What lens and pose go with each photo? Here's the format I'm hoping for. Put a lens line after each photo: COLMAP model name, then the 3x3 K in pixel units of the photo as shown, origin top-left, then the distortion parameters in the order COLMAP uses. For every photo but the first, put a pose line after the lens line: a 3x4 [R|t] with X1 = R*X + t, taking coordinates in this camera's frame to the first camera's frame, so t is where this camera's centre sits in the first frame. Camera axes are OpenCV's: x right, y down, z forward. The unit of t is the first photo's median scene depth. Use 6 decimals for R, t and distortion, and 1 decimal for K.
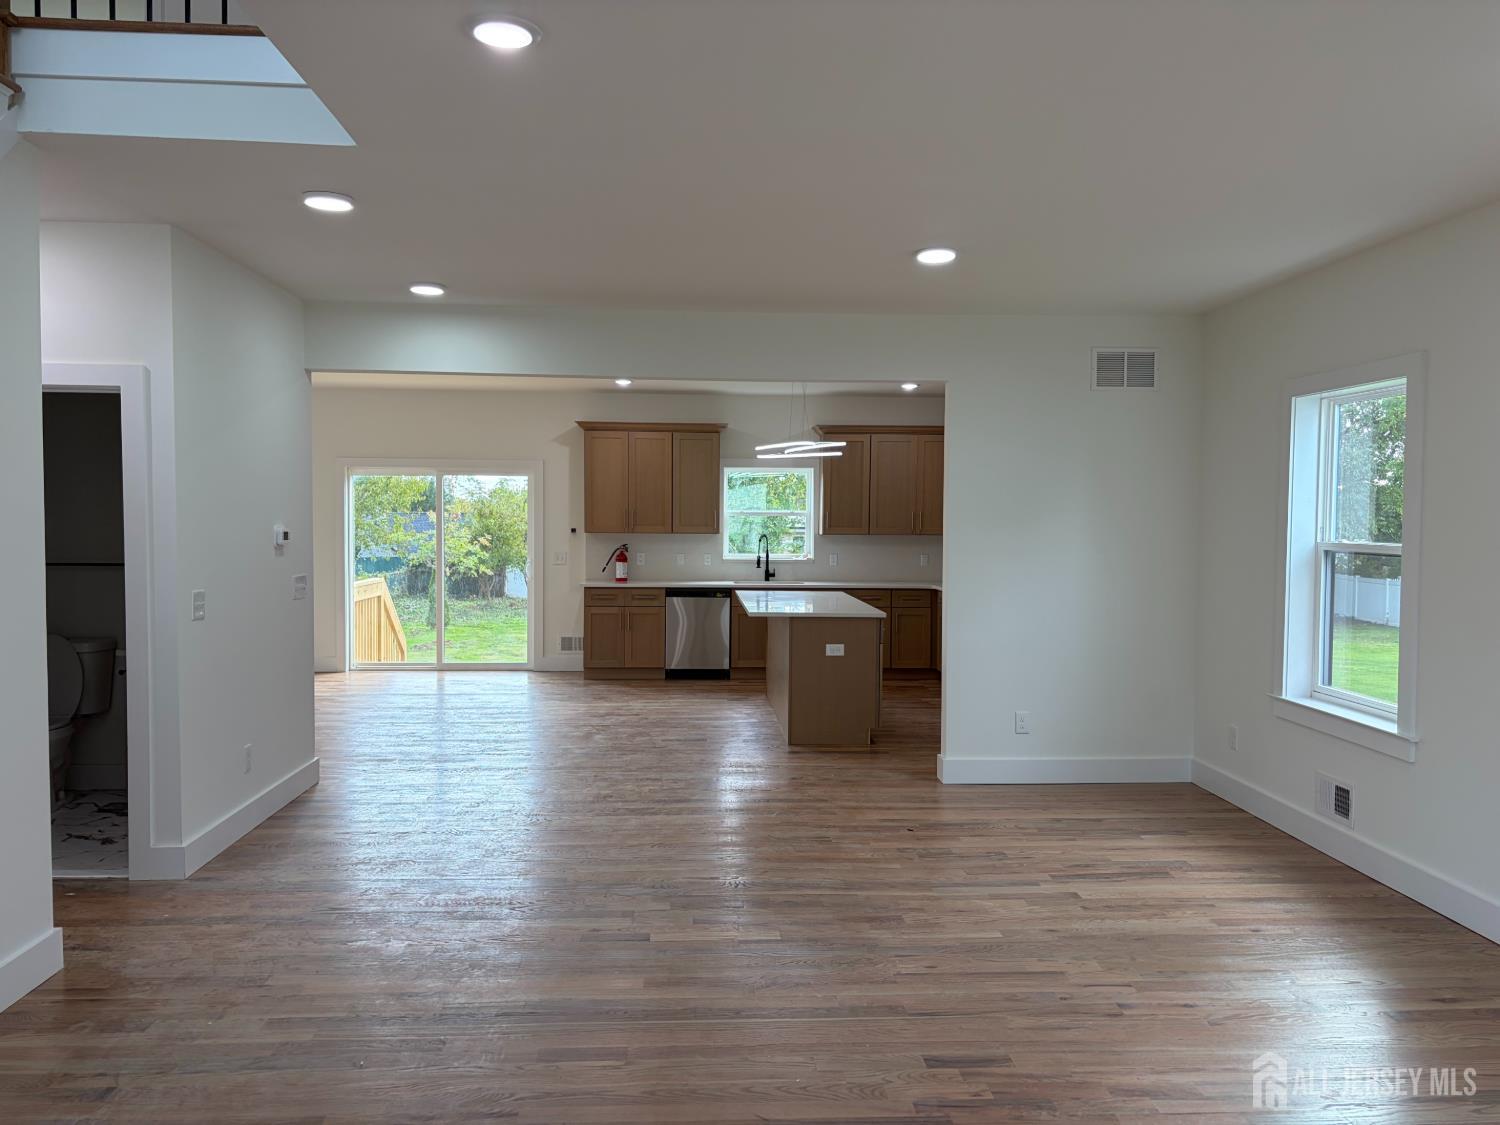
lens RADIAL K [[1130.6, 0, 750.0], [0, 1130.6, 562.5], [0, 0, 1]] dist [0.000340, -0.000008]
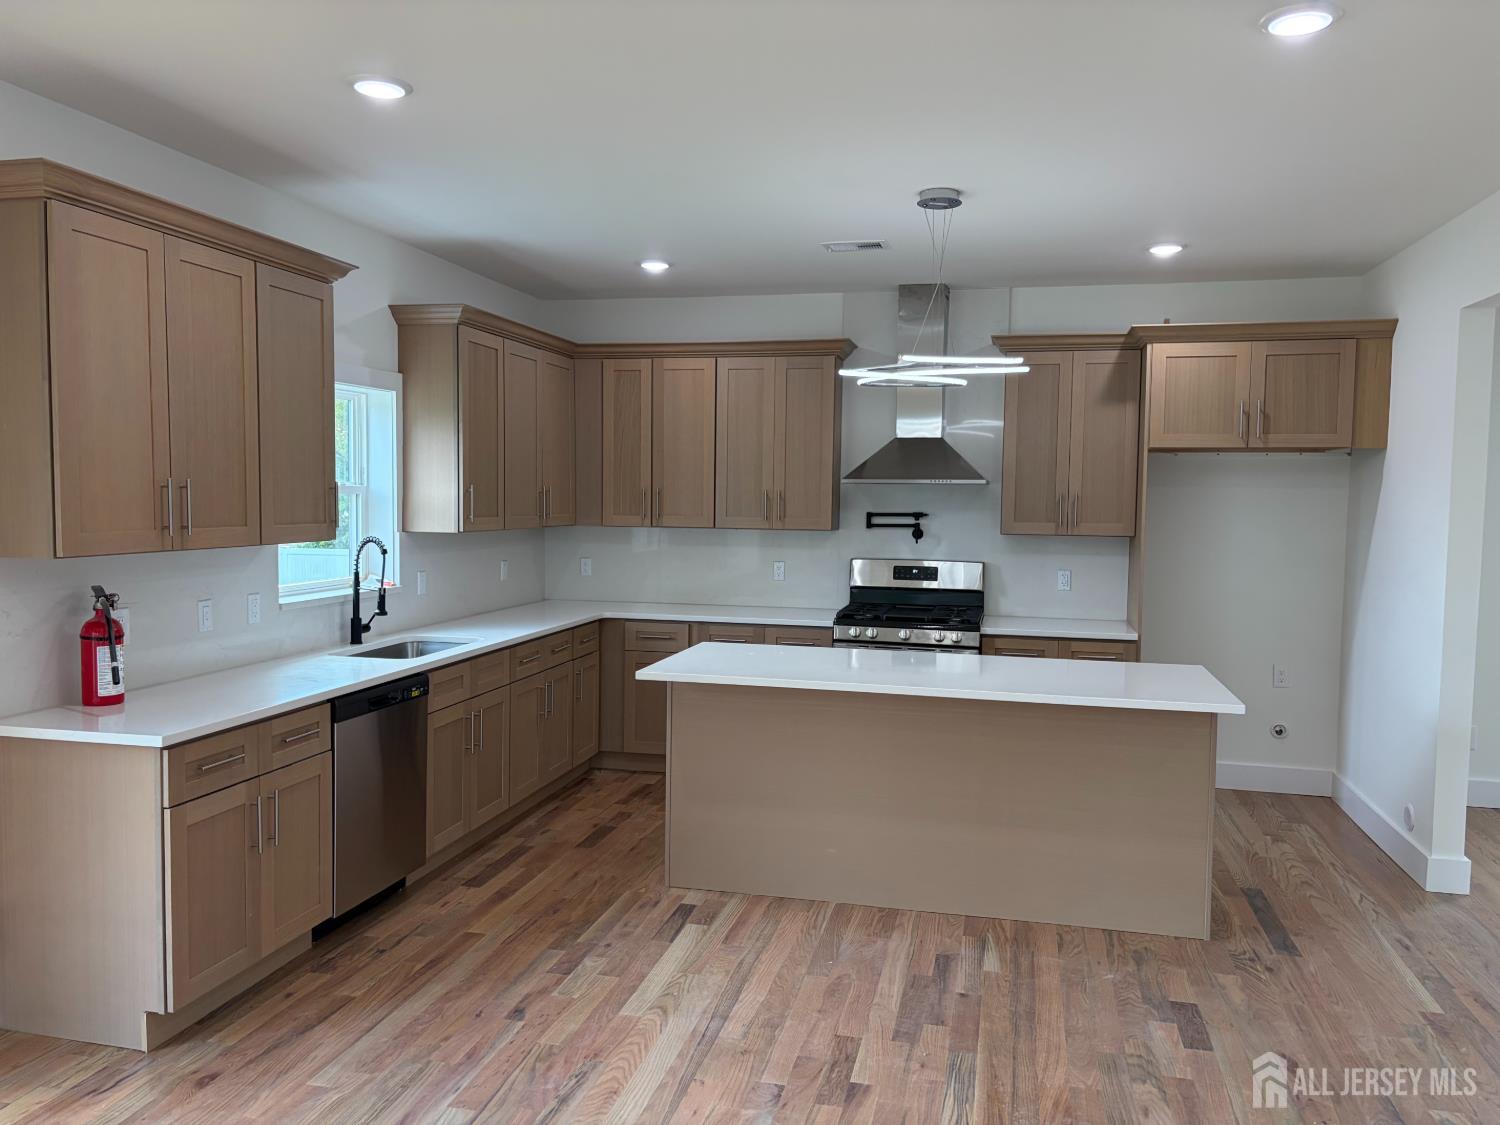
lens RADIAL K [[1121.1, 0, 750.0], [0, 1121.1, 562.5], [0, 0, 1]] dist [-0.001039, -0.000412]
pose [[0.291212, -0.065761, 0.954396, -0.377440], [0.031465, 0.997753, 0.059148, -0.038510], [-0.956141, 0.012806, 0.292627, 0.764623]]
